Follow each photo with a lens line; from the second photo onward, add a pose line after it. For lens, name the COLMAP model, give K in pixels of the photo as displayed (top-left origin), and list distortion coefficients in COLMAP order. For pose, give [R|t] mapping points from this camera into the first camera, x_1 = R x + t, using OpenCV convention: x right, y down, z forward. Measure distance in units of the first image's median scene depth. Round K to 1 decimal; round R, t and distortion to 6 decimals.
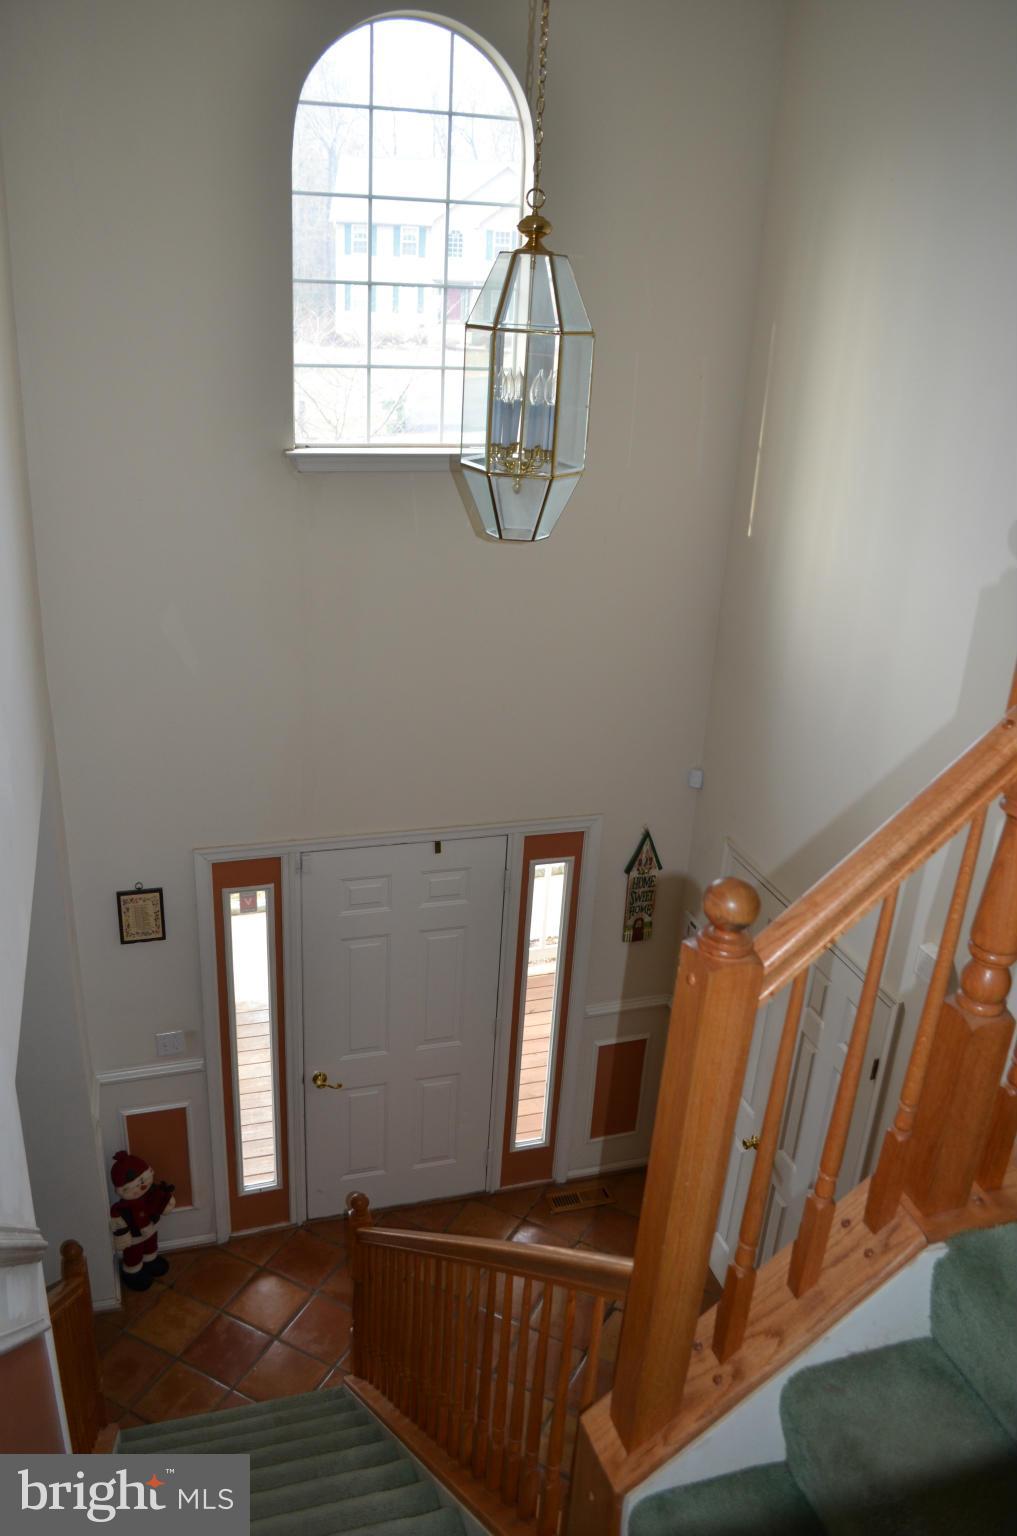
lens RADIAL K [[1218.7, 0, 509.4], [0, 1218.7, 758.5], [0, 0, 1]] dist [-0.078929, 0.008150]
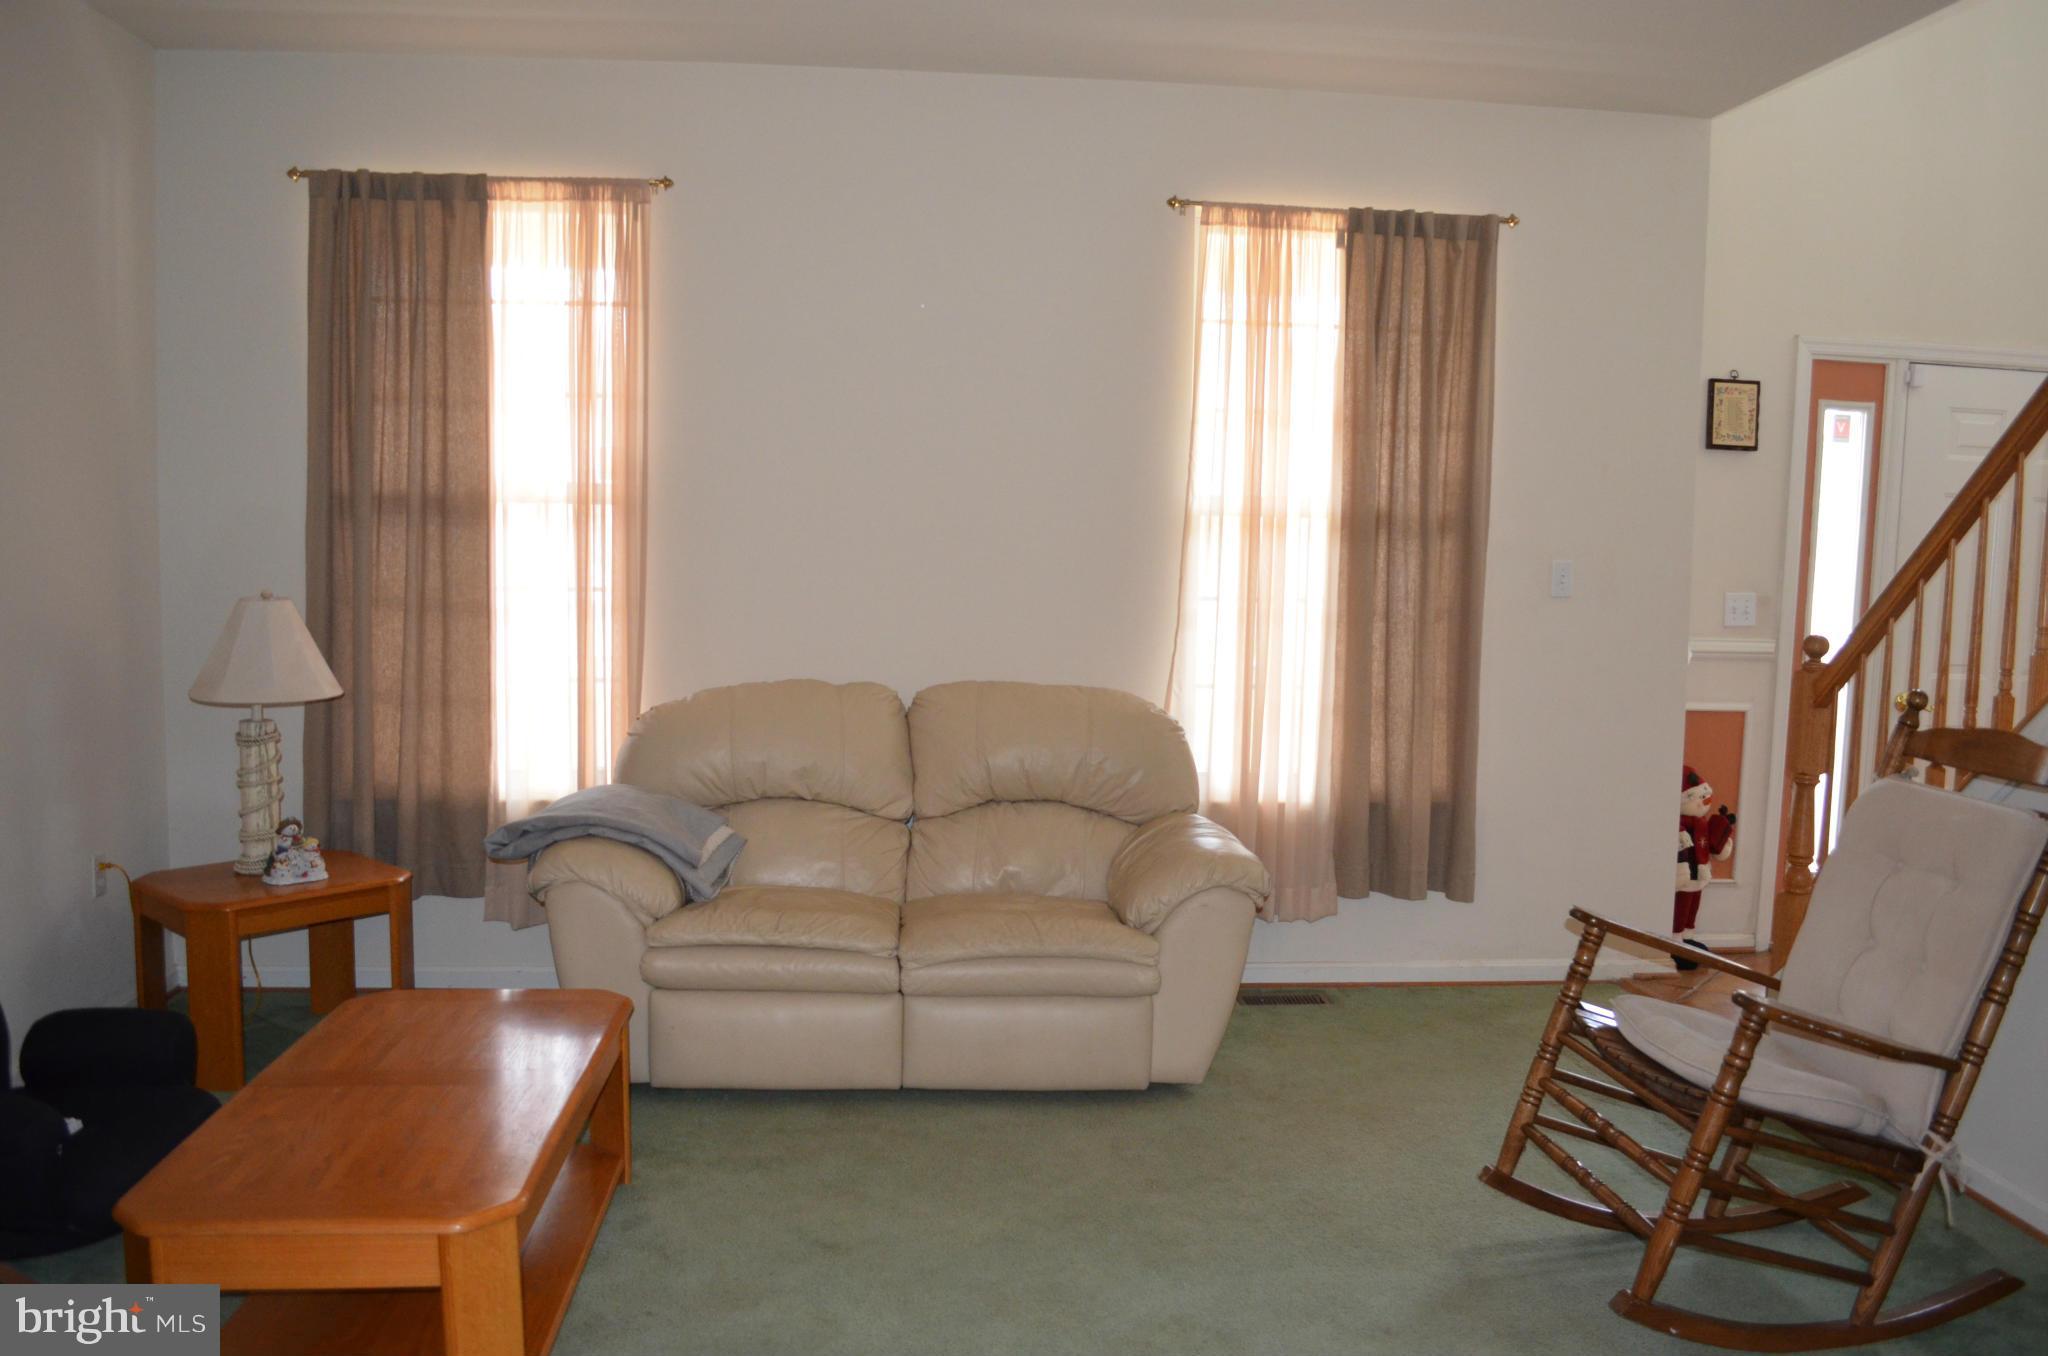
lens RADIAL K [[1625.0, 0, 1033.0], [0, 1625.0, 676.5], [0, 0, 1]] dist [-0.078929, 0.008150]
pose [[0.977918, -0.007968, -0.208839, -0.503048], [-0.054922, 0.954351, -0.293594, 0.595329], [0.201645, 0.298581, 0.932839, -0.050873]]
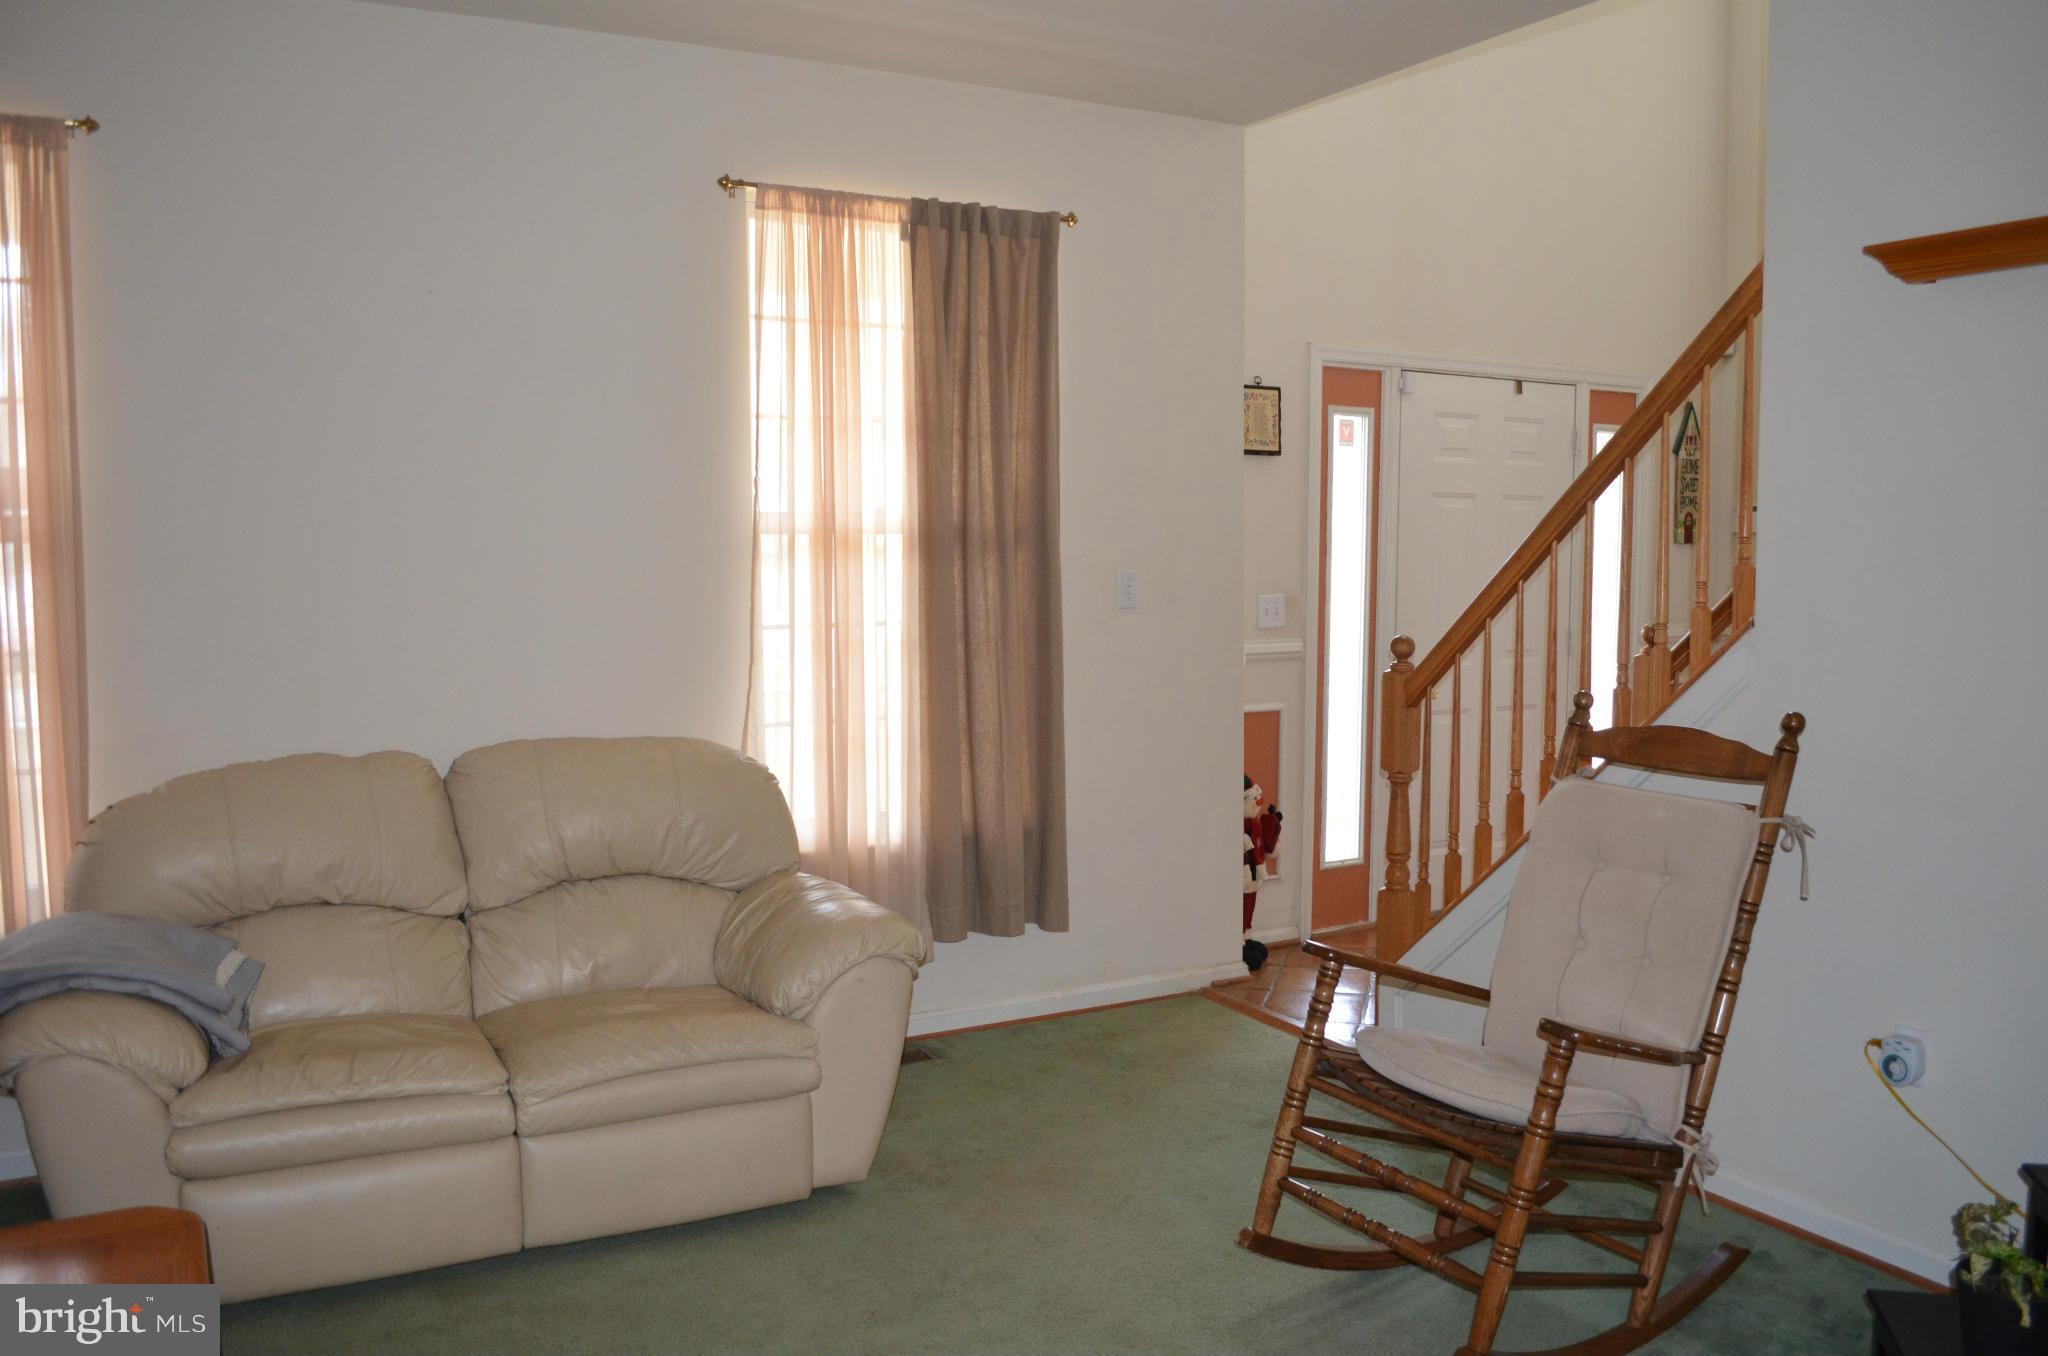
lens RADIAL K [[1625.0, 0, 1046.1], [0, 1625.0, 678.8], [0, 0, 1]] dist [-0.078929, 0.008150]
pose [[0.976893, -0.069402, 0.202148, -0.633933], [0.125531, 0.951798, -0.279862, 0.549194], [-0.172981, 0.298771, 0.938517, 0.027014]]
